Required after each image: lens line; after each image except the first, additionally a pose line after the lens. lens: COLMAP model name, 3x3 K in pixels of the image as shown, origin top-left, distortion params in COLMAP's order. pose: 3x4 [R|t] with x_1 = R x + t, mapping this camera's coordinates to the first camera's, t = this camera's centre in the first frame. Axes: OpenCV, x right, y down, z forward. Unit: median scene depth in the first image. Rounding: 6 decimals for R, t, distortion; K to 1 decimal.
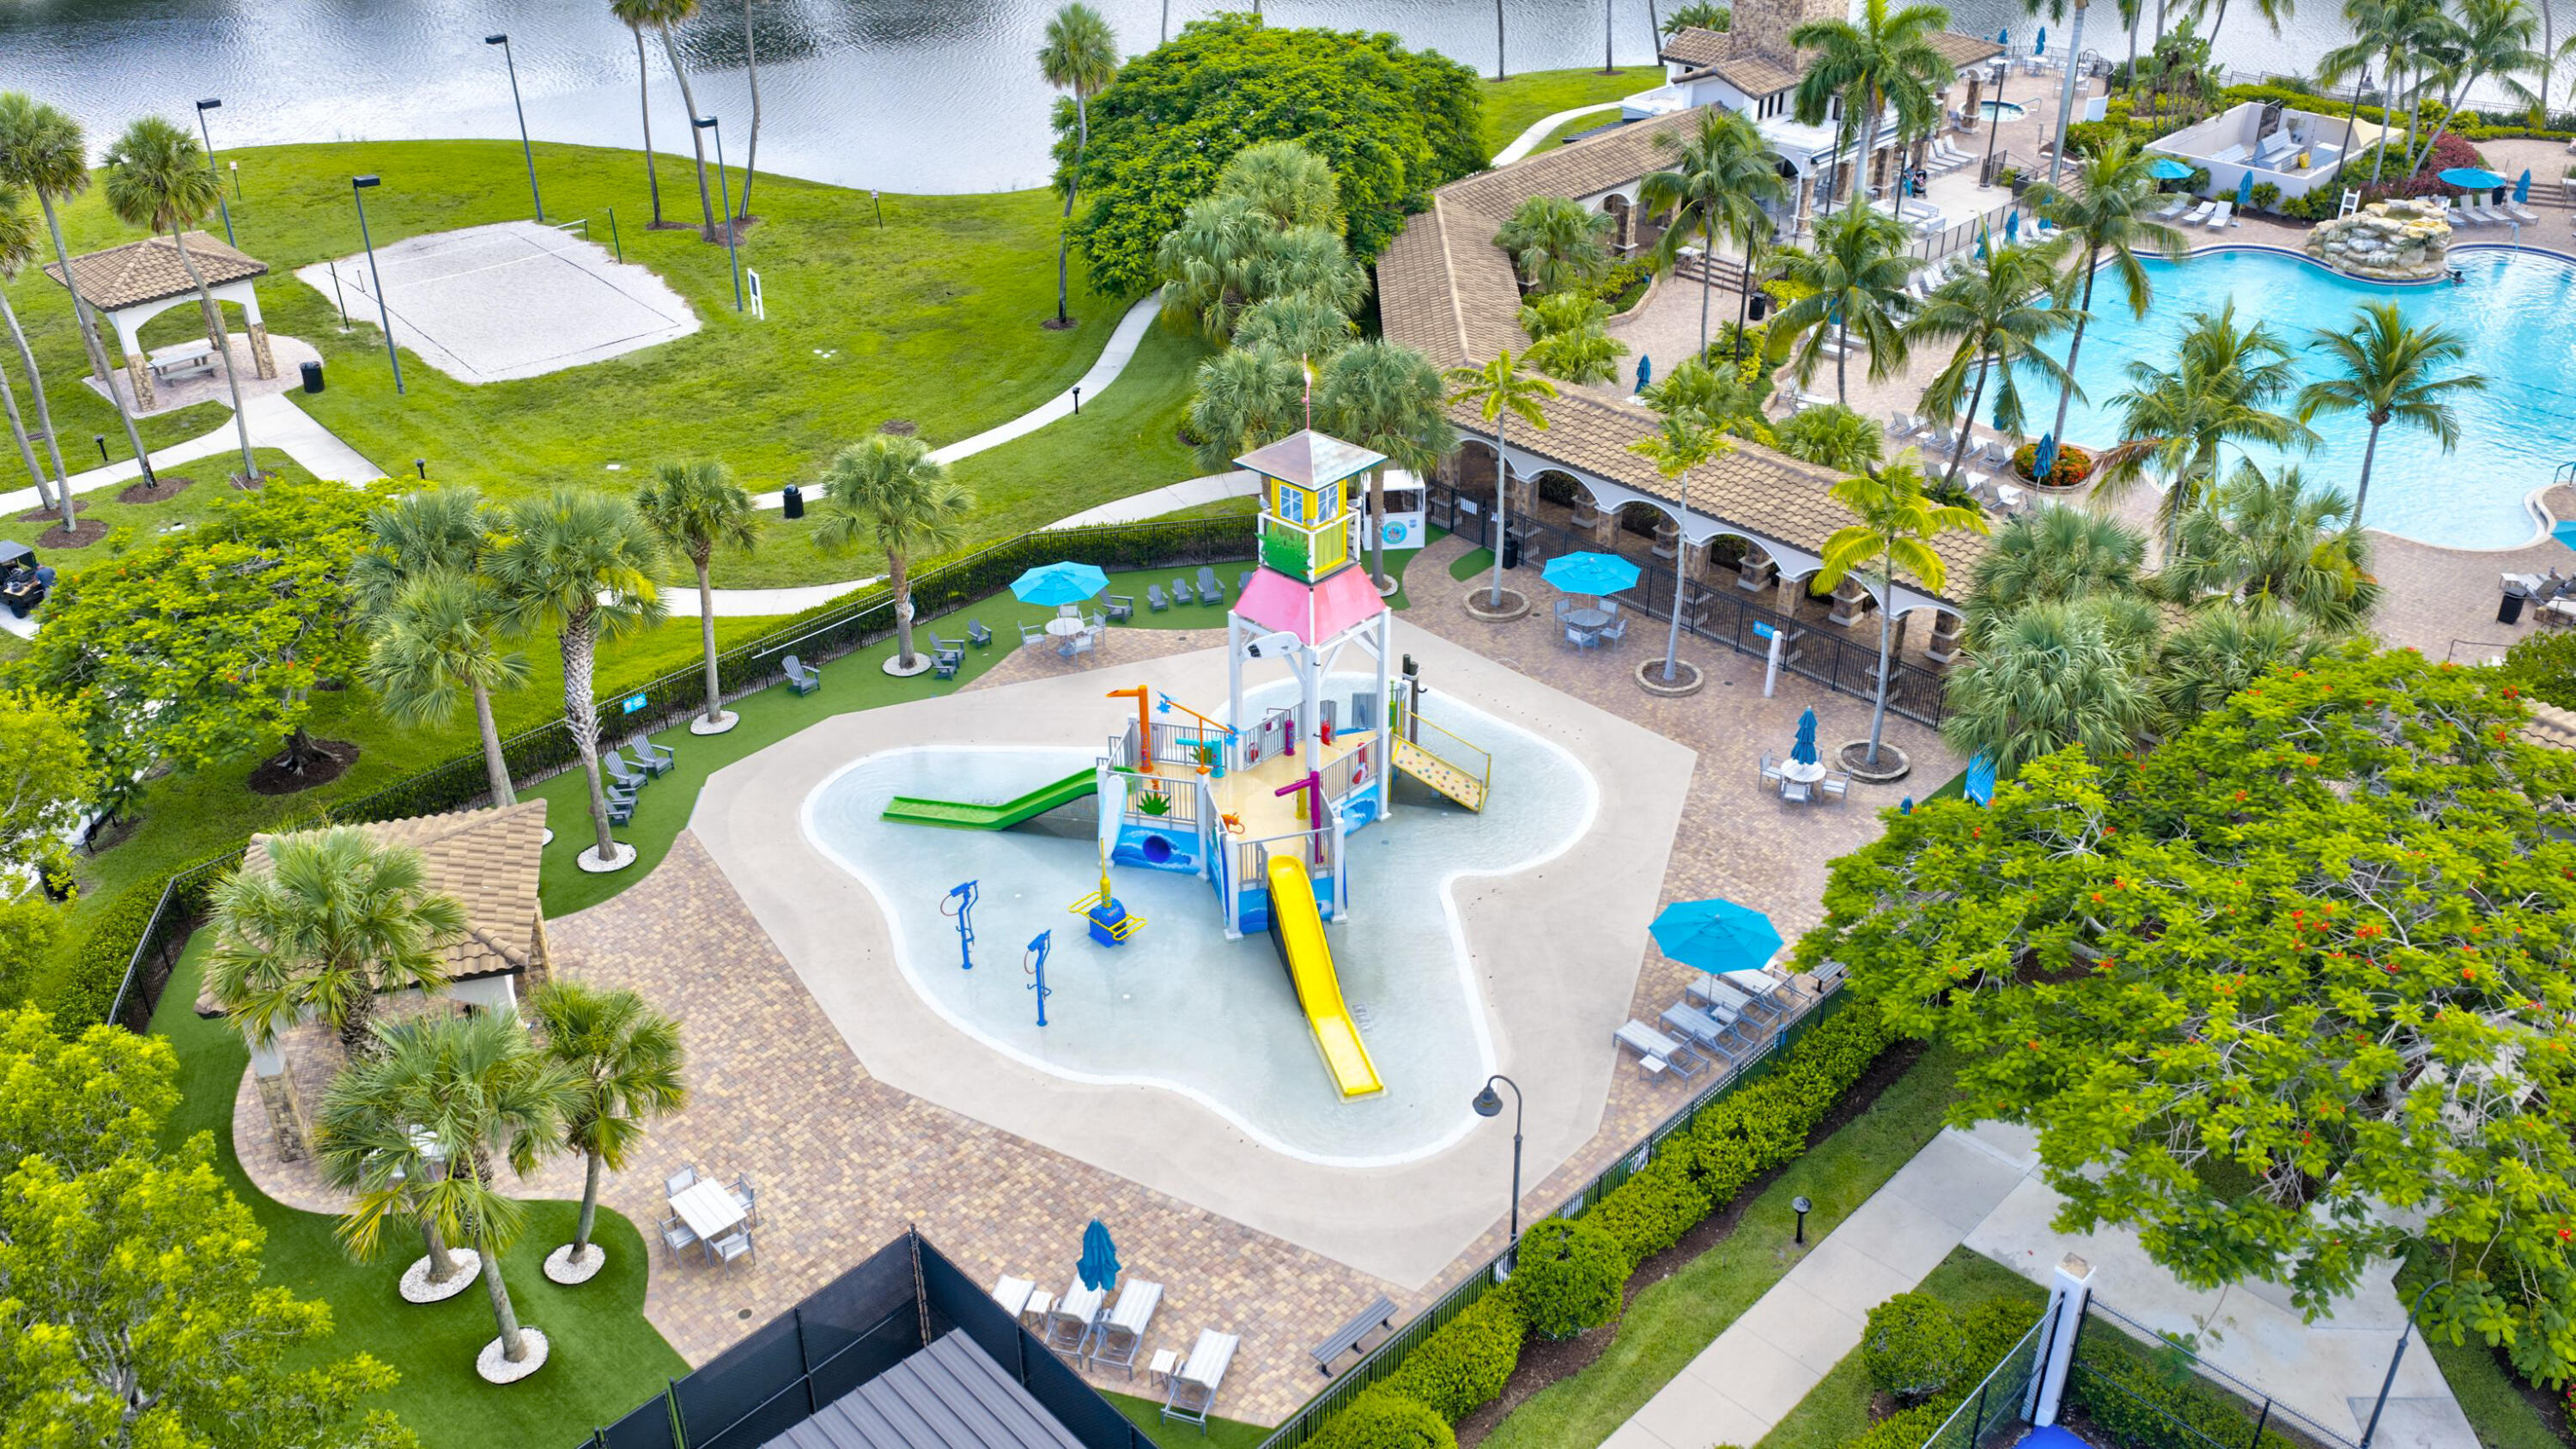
lens RADIAL K [[2143.9, 0, 1288.0], [0, 2143.9, 724.5], [0, 0, 1]] dist [0.043013, -0.049968]
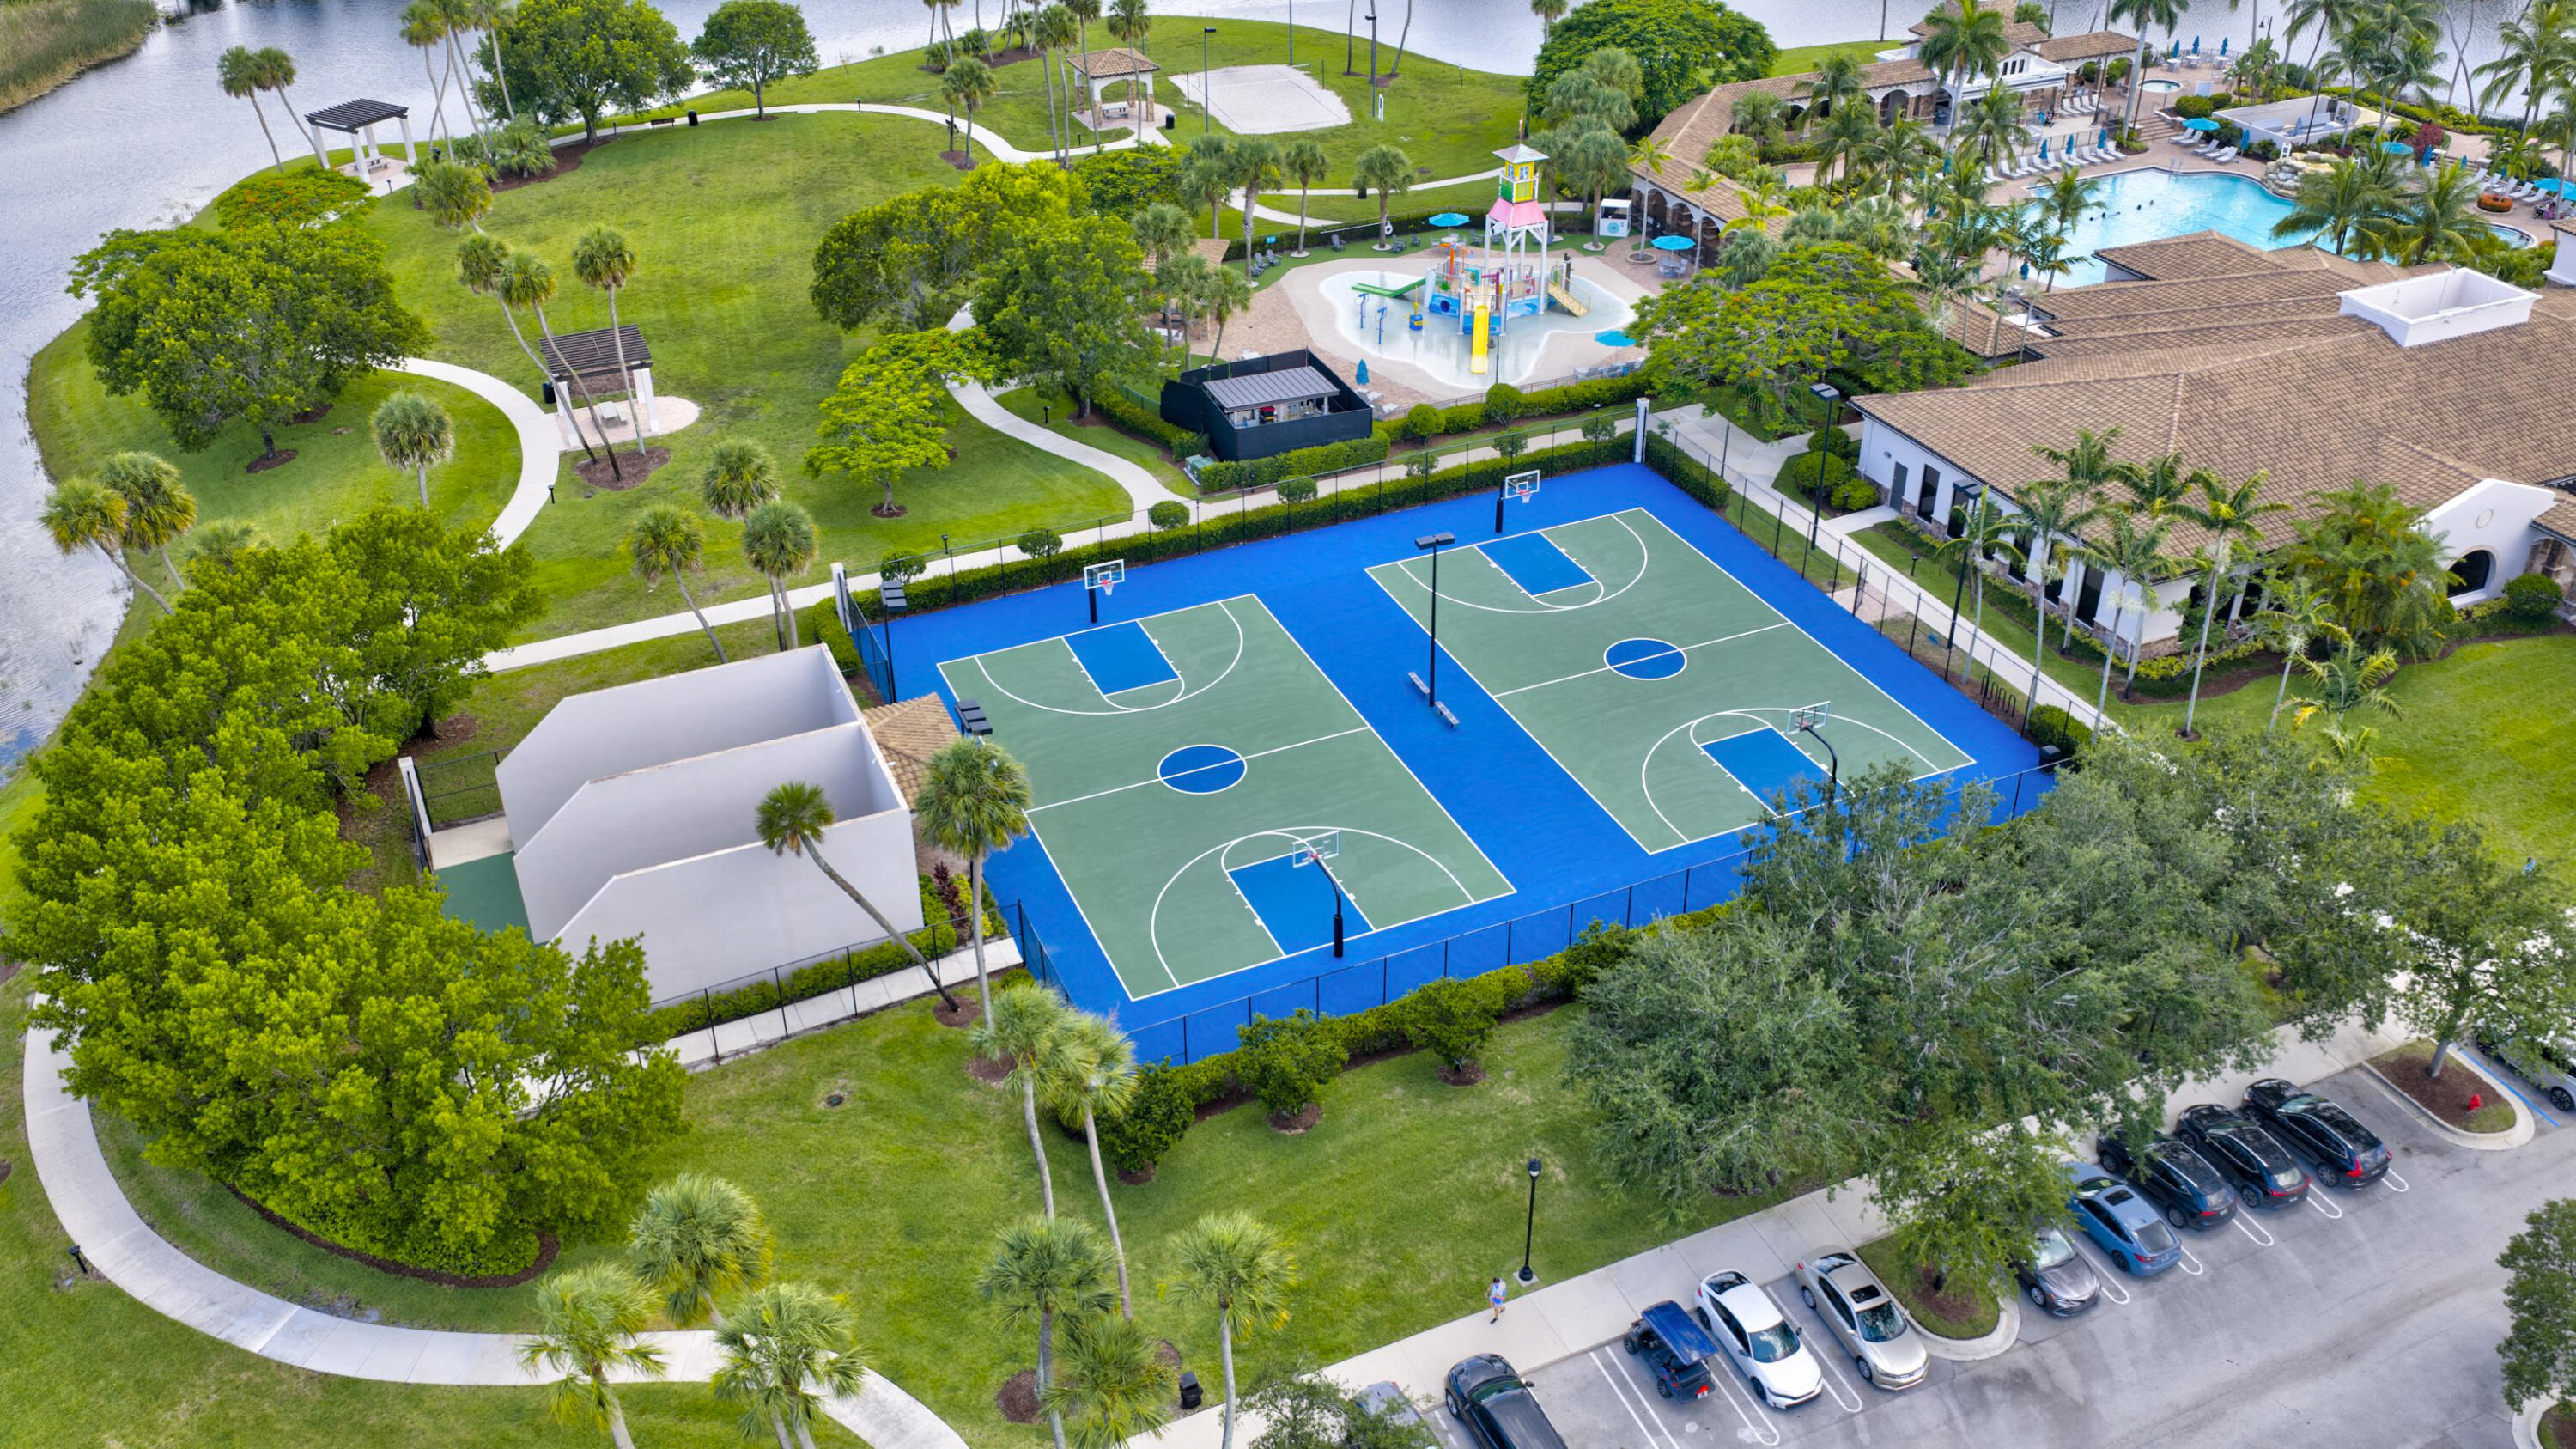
lens RADIAL K [[2143.9, 0, 1288.0], [0, 2143.9, 724.5], [0, 0, 1]] dist [0.043013, -0.049968]
pose [[0.932671, 0.189683, -0.306830, 0.415897], [-0.182619, 0.981815, 0.051853, 0.289360], [0.311086, 0.007671, 0.950351, -0.965531]]
